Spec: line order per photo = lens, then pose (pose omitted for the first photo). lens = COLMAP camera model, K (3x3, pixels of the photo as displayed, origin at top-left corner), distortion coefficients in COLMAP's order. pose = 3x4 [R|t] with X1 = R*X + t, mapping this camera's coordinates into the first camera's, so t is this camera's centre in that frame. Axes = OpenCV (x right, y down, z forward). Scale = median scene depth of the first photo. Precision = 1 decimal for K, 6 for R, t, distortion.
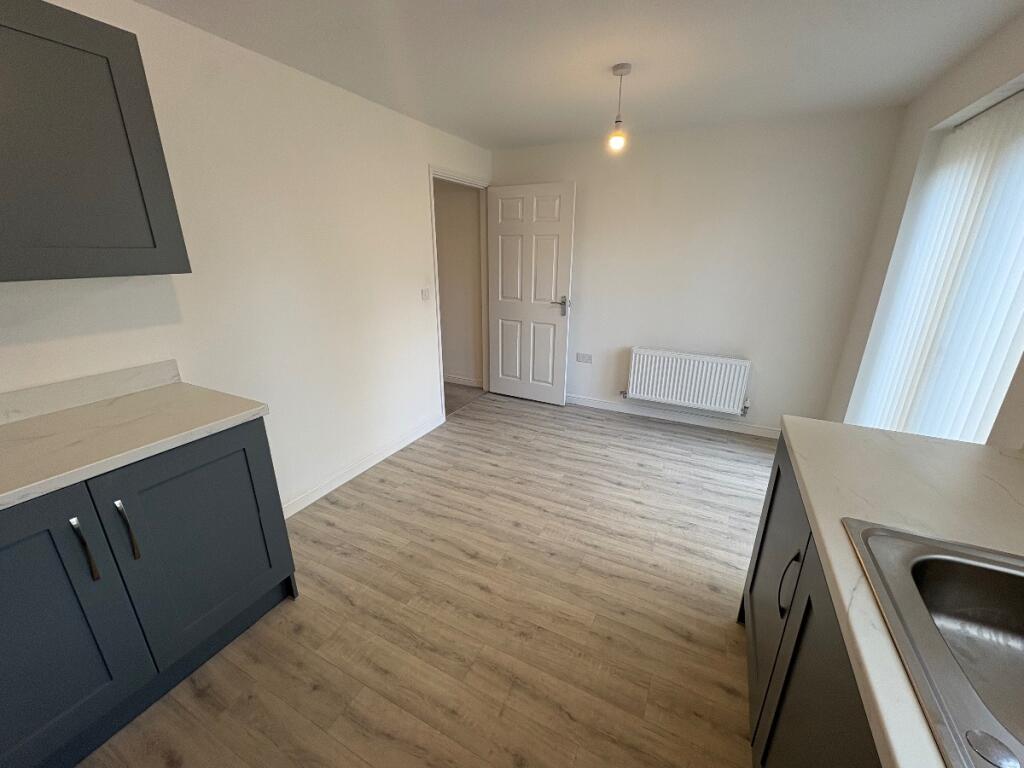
lens RADIAL K [[413.3, 0, 507.6], [0, 413.3, 380.4], [0, 0, 1]] dist [0.018963, 0.000221]
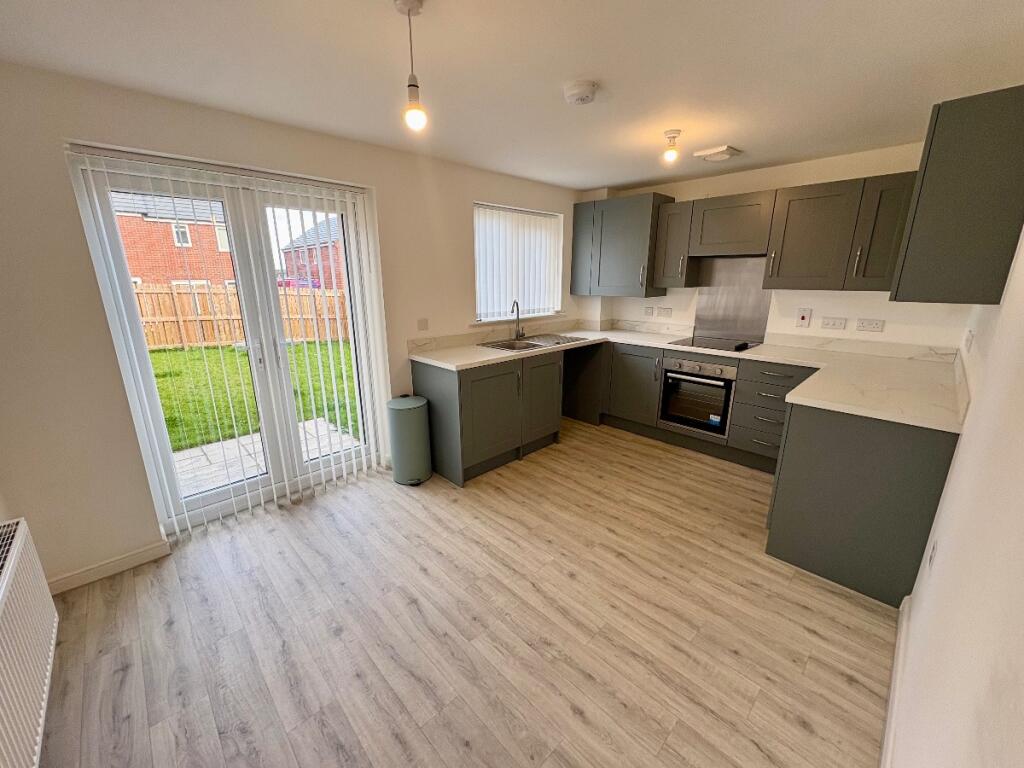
lens RADIAL K [[413.3, 0, 511.1], [0, 413.3, 382.3], [0, 0, 1]] dist [0.018963, 0.000221]
pose [[-0.948582, -0.084499, 0.305044, -0.092895], [0.093768, 0.845438, 0.525778, -0.504251], [-0.302324, 0.527347, -0.794044, 1.529678]]
